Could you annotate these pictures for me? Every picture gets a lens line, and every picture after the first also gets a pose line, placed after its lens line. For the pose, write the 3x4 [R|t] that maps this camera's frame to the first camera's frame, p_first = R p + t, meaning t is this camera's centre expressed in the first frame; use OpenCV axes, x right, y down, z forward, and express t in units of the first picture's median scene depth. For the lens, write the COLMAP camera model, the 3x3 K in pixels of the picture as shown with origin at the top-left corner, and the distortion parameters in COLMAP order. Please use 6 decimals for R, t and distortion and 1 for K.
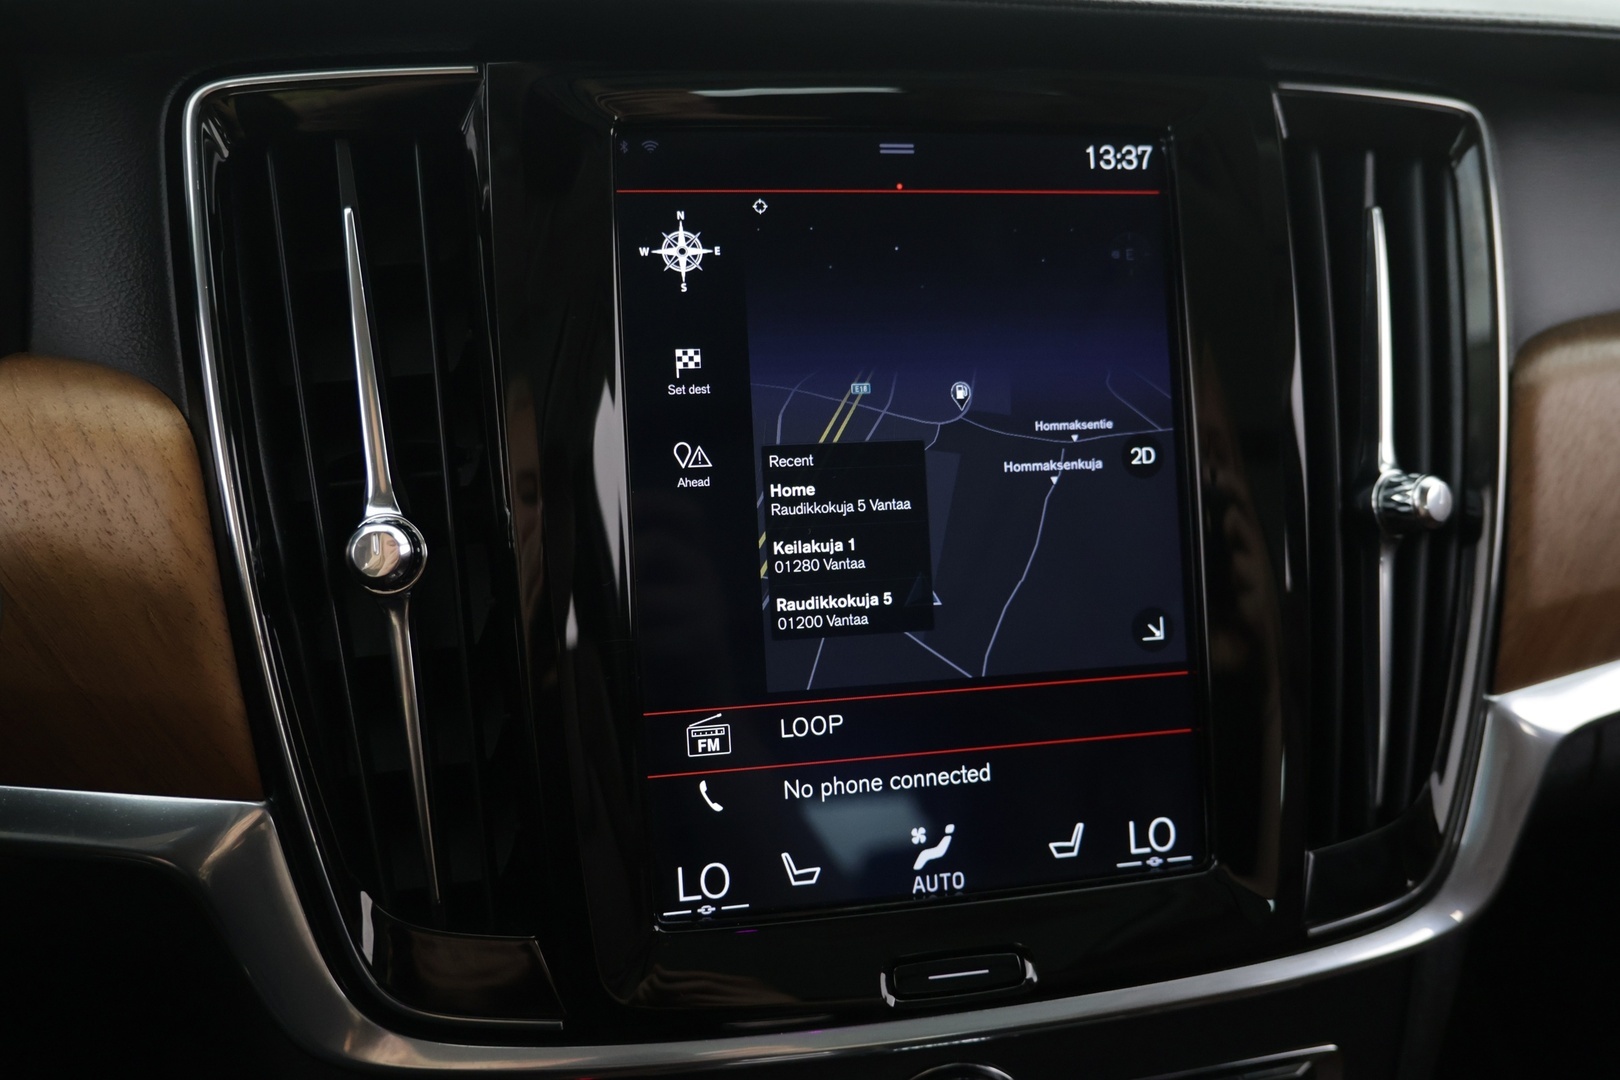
lens RADIAL K [[1367.8, 0, 811.3], [0, 1367.8, 534.5], [0, 0, 1]] dist [-0.040329, 0.041005]
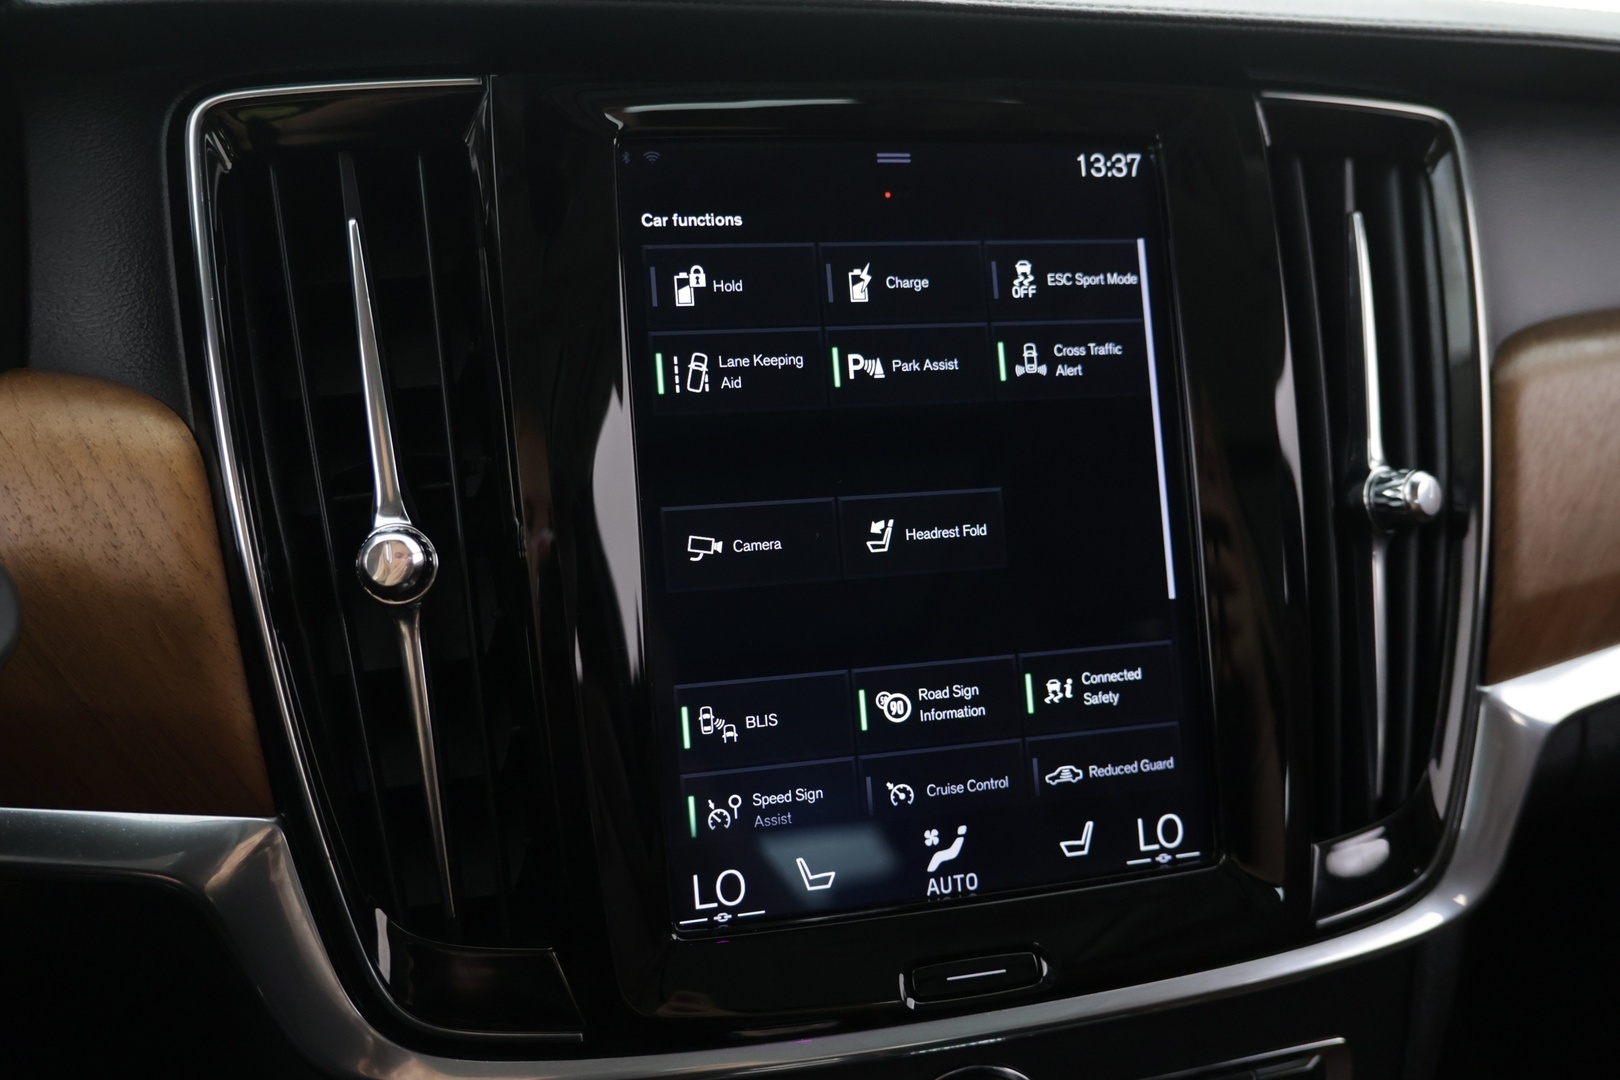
lens RADIAL K [[1367.8, 0, 812.7], [0, 1367.8, 534.8], [0, 0, 1]] dist [-0.040329, 0.041005]
pose [[0.999131, -0.020169, 0.036482, -0.040465], [0.021198, 0.999382, -0.028042, 0.024732], [-0.035894, 0.028791, 0.998941, -0.003965]]
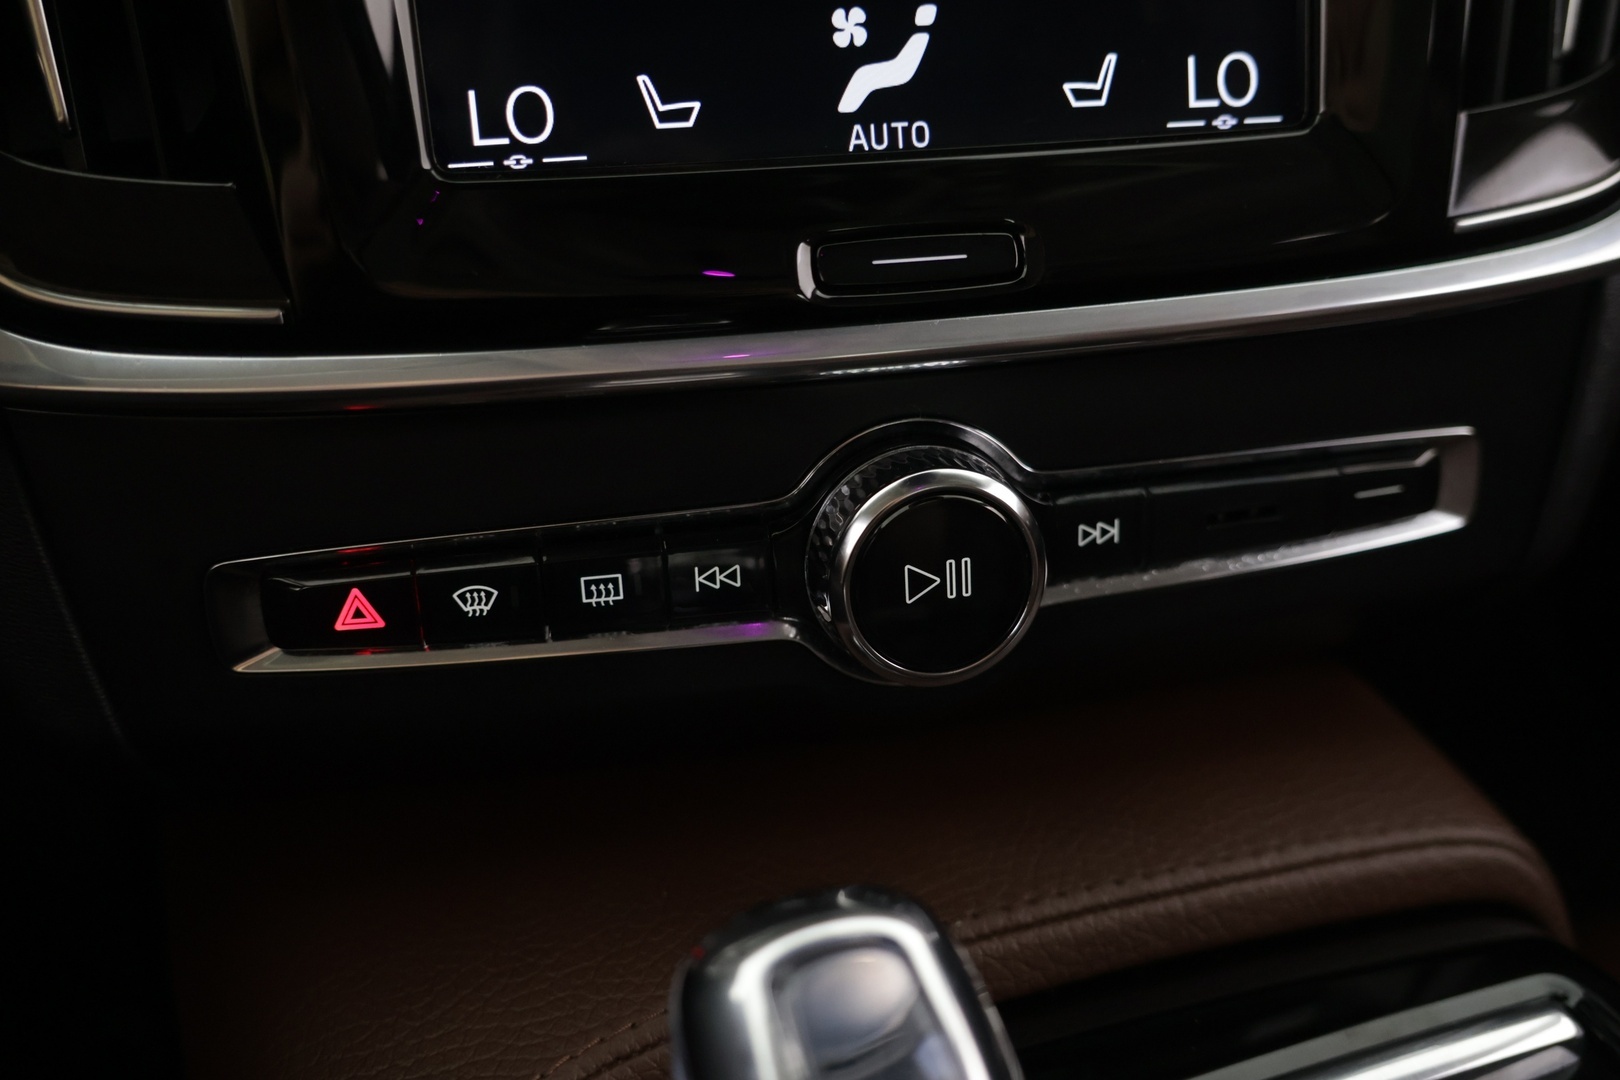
lens RADIAL K [[1474.2, 0, 804.6], [0, 1474.2, 537.4], [0, 0, 1]] dist [-0.012605, 0.000000]
pose [[0.999718, -0.019204, 0.013988, 0.040430], [0.015928, 0.978600, 0.205156, 0.296233], [-0.017629, -0.204875, 0.978629, 0.288959]]
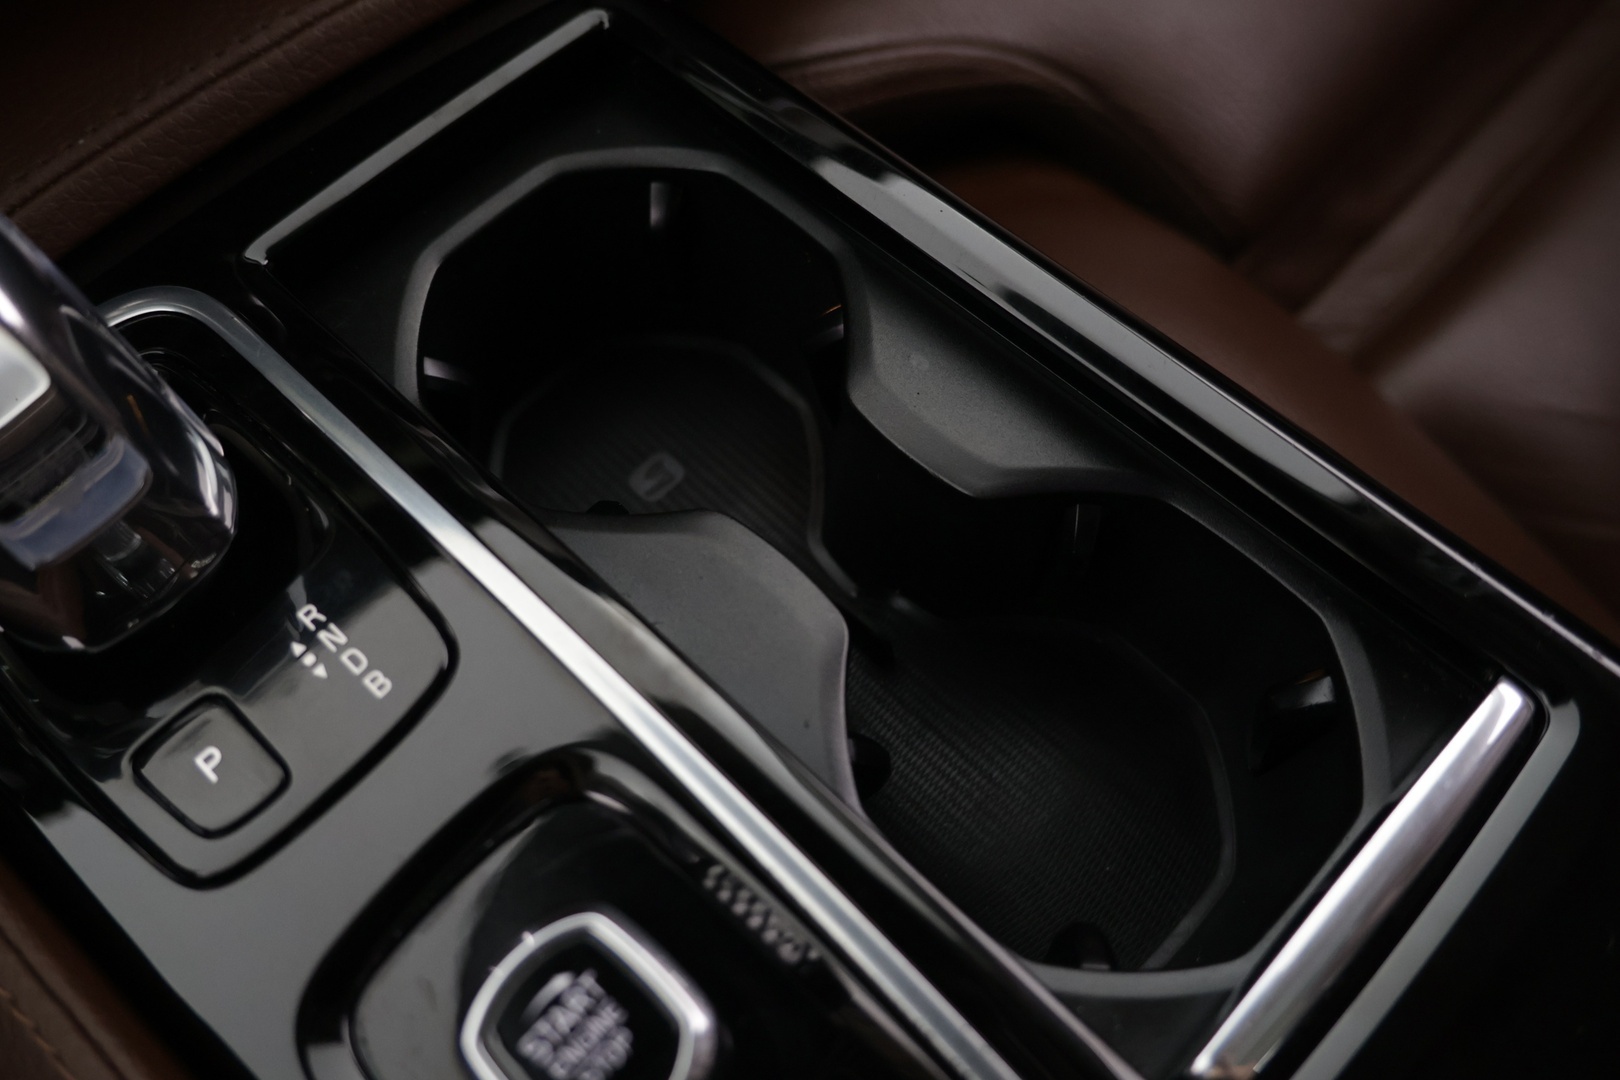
lens RADIAL K [[1367.8, 0, 812.1], [0, 1367.8, 540.0], [0, 0, 1]] dist [-0.040329, 0.041005]
pose [[0.883310, -0.429546, 0.187761, 0.249045], [0.174147, 0.672527, 0.719292, 0.319224], [-0.435243, -0.602659, 0.668854, 0.160648]]
